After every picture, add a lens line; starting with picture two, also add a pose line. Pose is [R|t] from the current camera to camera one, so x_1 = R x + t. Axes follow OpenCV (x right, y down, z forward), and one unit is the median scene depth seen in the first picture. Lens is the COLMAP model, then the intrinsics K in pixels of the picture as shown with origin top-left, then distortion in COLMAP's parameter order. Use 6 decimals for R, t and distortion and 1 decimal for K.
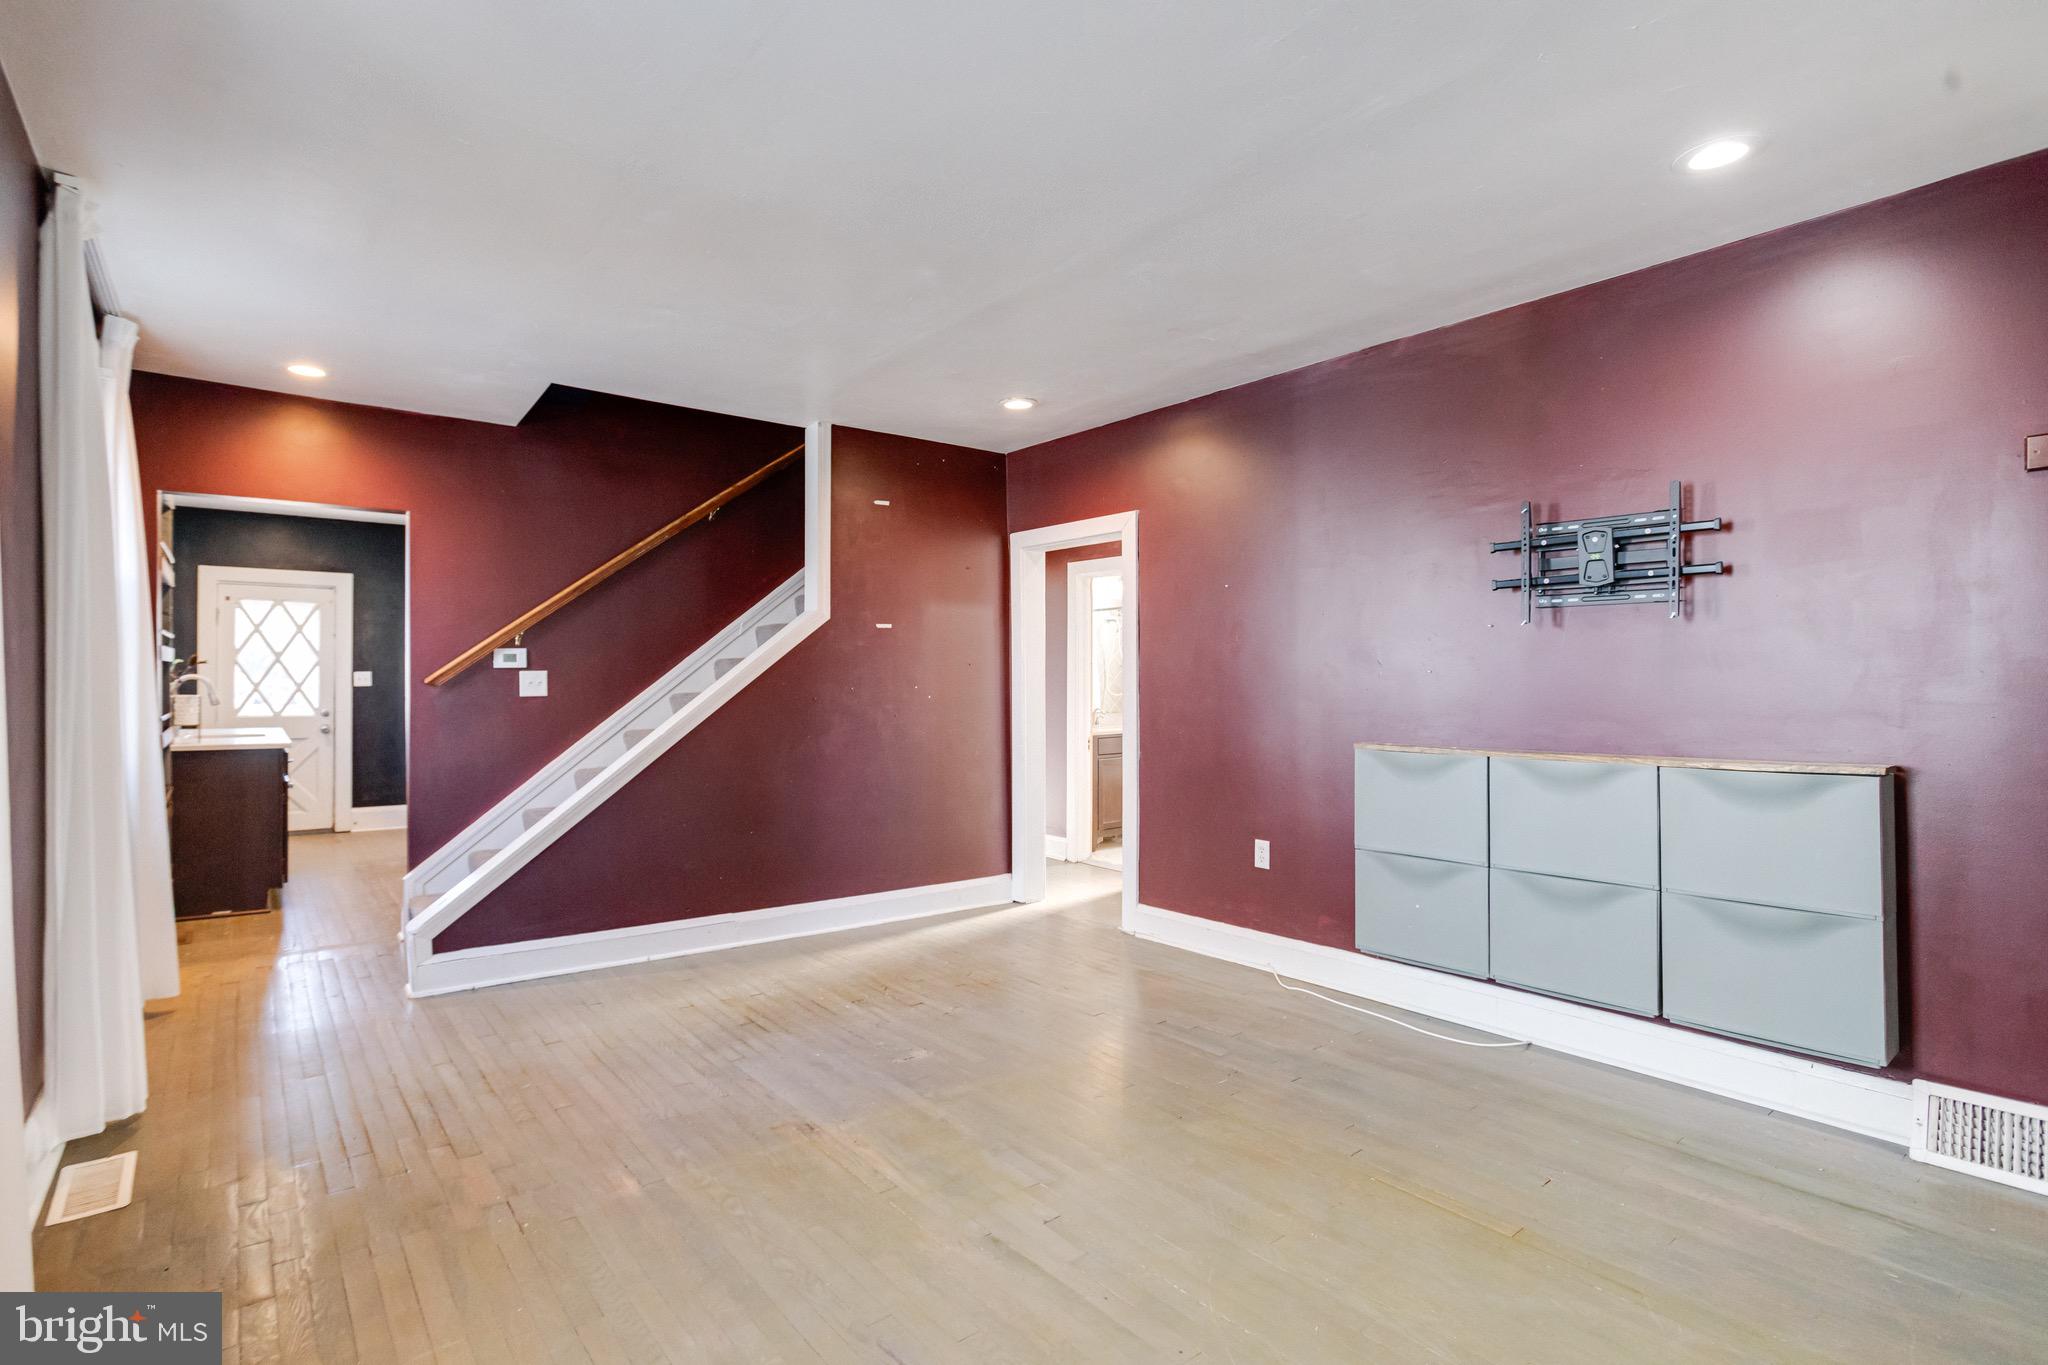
lens RADIAL K [[988.0, 0, 1007.2], [0, 988.0, 678.0], [0, 0, 1]] dist [-0.054955, 0.030114]
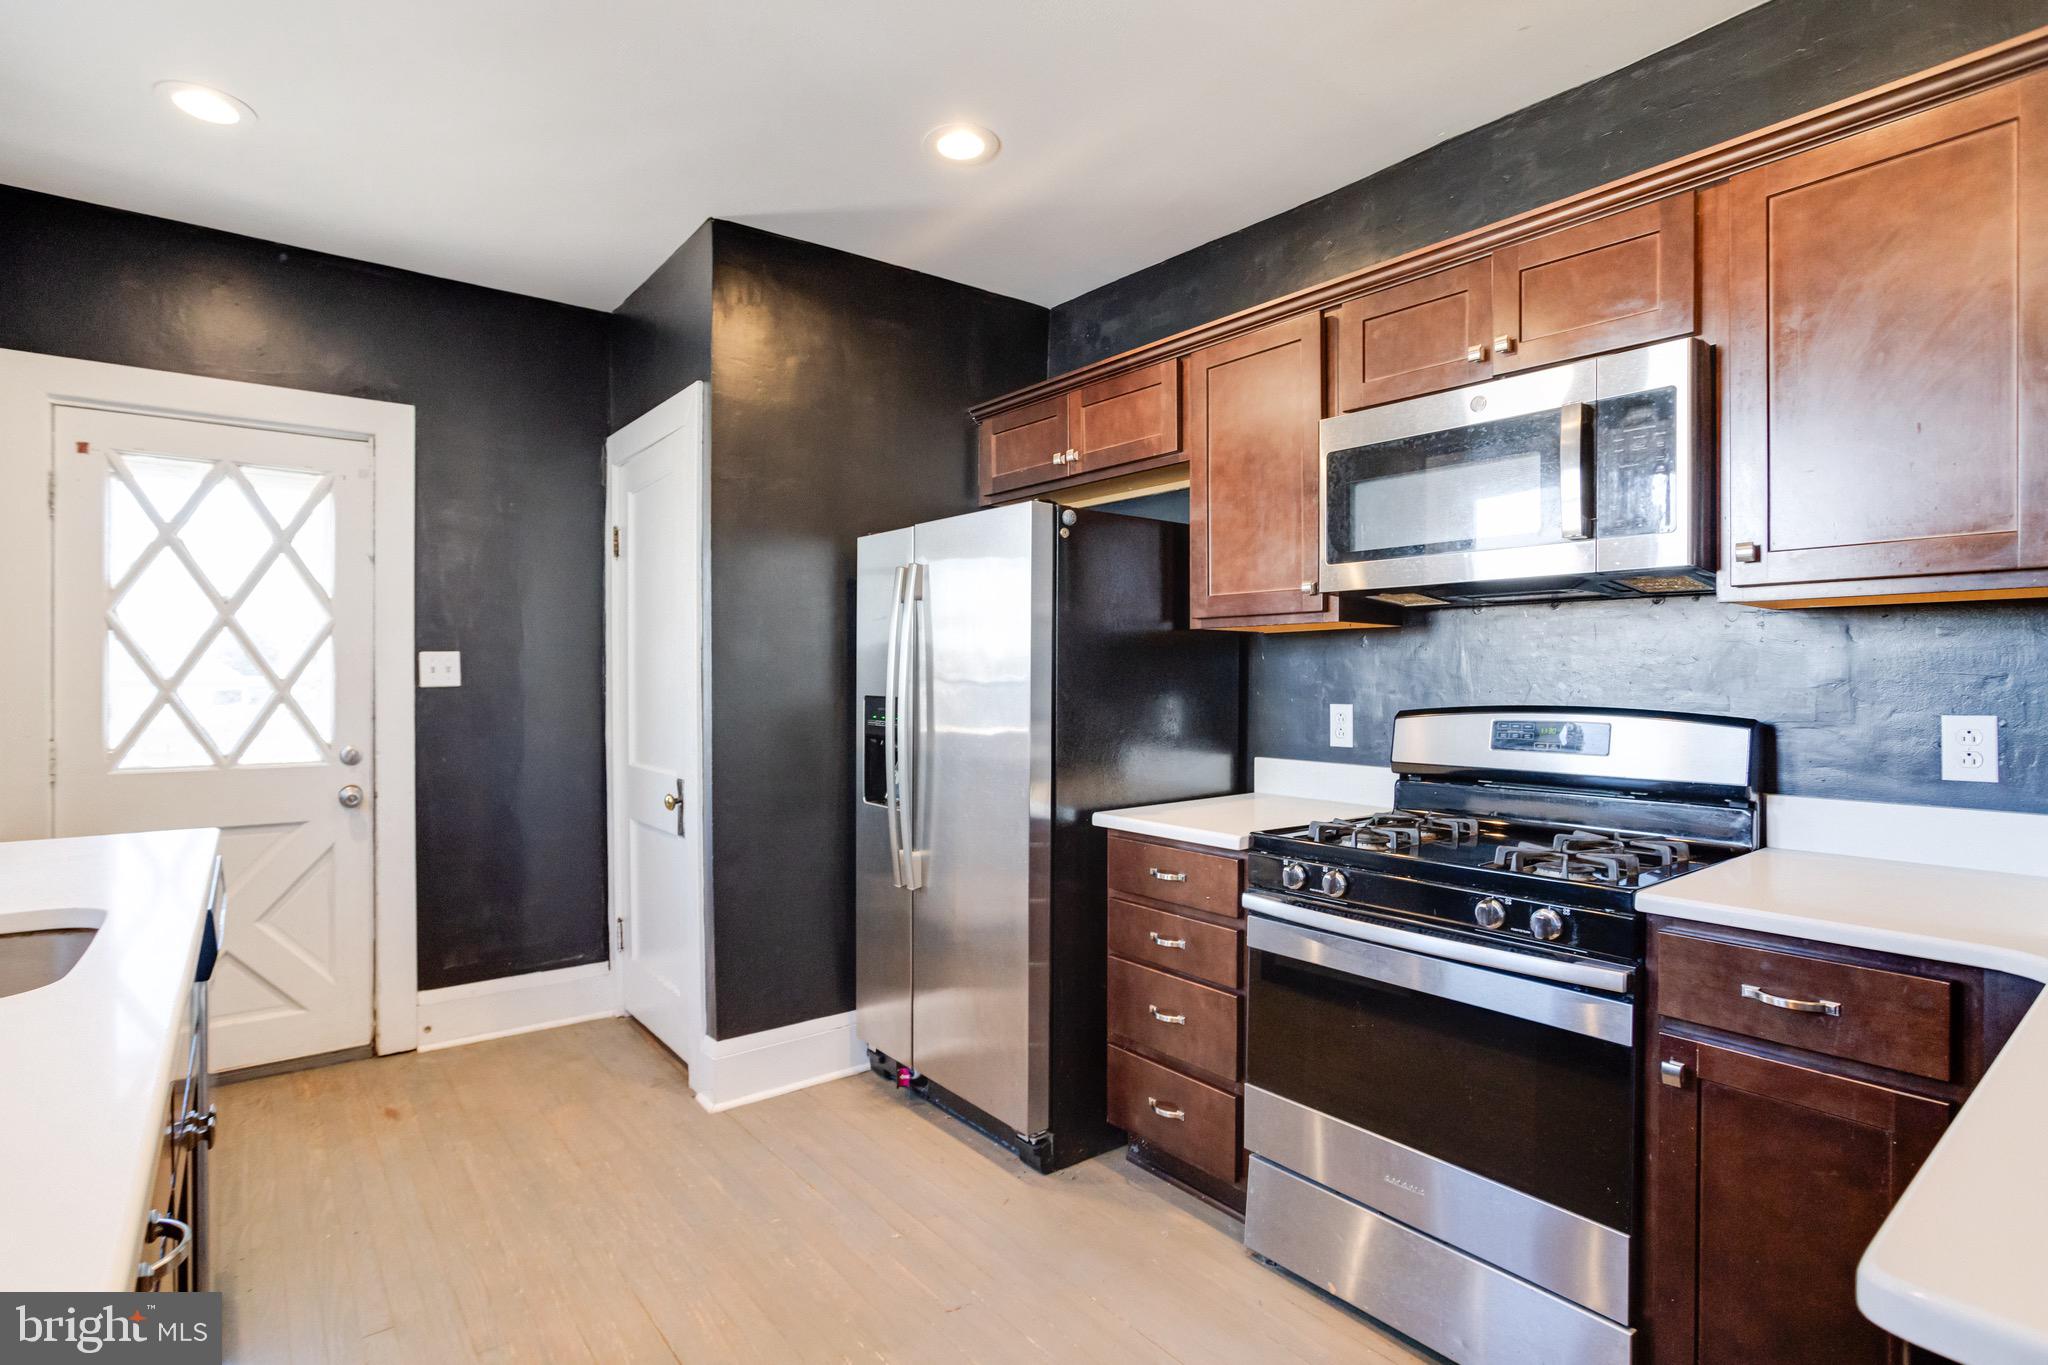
lens RADIAL K [[988.0, 0, 1007.2], [0, 988.0, 678.0], [0, 0, 1]] dist [-0.054955, 0.030114]
pose [[0.999995, -0.002953, 0.000851, -0.899800], [0.002947, 0.999976, 0.006273, 0.006013], [-0.000869, -0.006271, 0.999980, 1.246751]]
